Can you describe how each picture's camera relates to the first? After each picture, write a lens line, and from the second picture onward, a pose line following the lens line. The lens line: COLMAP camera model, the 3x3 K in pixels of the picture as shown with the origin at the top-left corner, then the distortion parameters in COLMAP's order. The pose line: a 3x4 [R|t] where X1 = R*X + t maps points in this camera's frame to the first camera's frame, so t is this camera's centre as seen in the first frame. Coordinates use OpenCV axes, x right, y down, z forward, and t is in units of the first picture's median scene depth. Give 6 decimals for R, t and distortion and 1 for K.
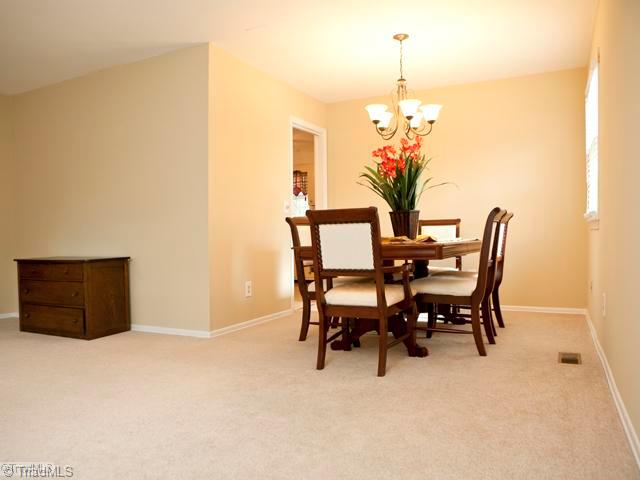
lens RADIAL K [[499.8, 0, 321.8], [0, 499.8, 242.1], [0, 0, 1]] dist [-0.067714, 0.035012]
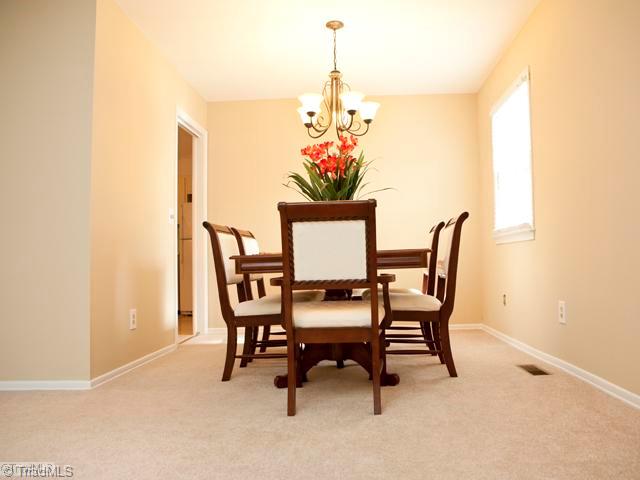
lens RADIAL K [[499.8, 0, 348.5], [0, 499.8, 235.8], [0, 0, 1]] dist [-0.067714, 0.035012]
pose [[0.909853, 0.017461, 0.414563, -0.194313], [0.014277, 0.997205, -0.073334, 0.033801], [-0.414685, 0.072642, 0.907061, 0.217099]]
